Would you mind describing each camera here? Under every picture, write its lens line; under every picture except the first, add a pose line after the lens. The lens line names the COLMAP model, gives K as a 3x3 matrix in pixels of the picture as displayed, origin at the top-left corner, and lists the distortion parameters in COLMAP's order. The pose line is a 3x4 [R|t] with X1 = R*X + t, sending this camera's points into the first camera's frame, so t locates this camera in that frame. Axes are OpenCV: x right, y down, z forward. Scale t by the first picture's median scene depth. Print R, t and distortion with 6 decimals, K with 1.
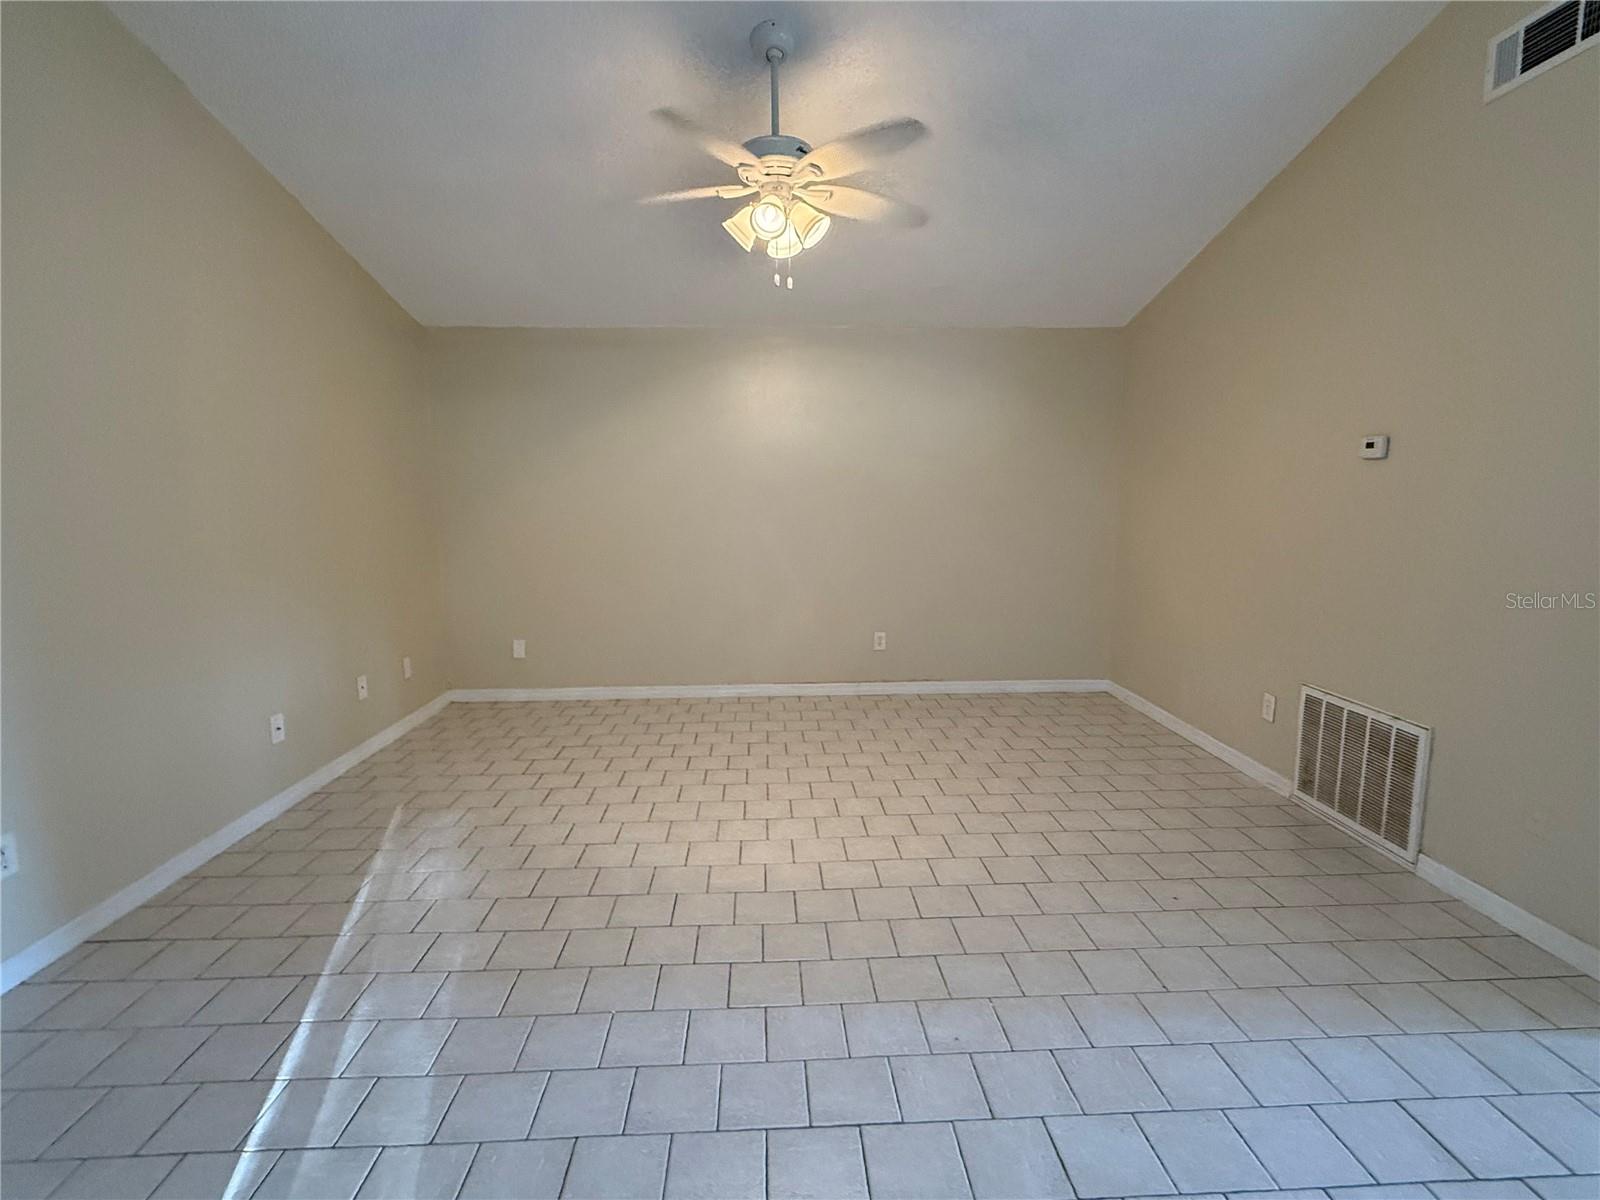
lens RADIAL K [[768.6, 0, 792.7], [0, 768.6, 601.4], [0, 0, 1]] dist [-0.007581, 0.007235]
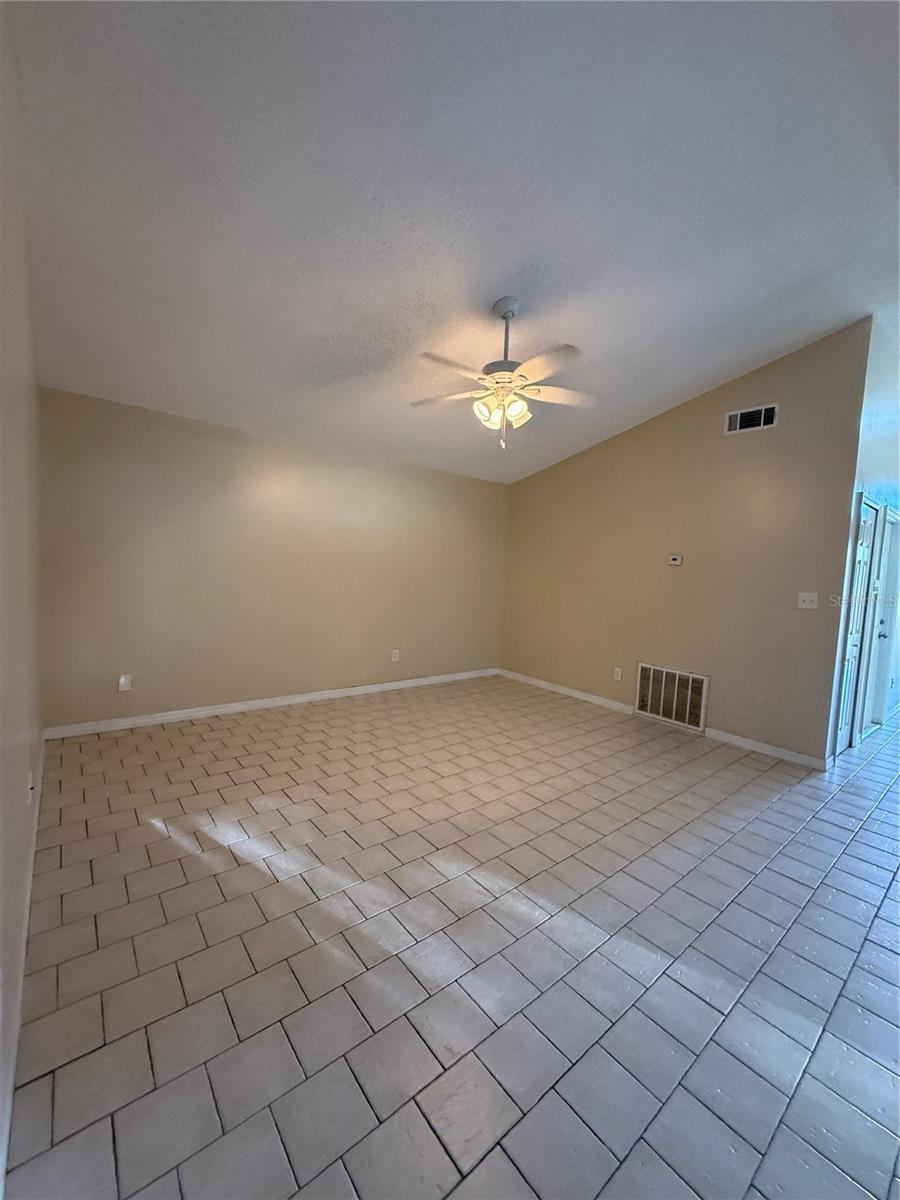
lens RADIAL K [[479.3, 0, 449.4], [0, 479.3, 600.7], [0, 0, 1]] dist [-0.000208, 0.000847]
pose [[0.796041, 0.004496, 0.605226, -0.626725], [0.026523, 0.998753, -0.042304, -0.026540], [-0.604661, 0.049728, 0.794929, 0.215396]]
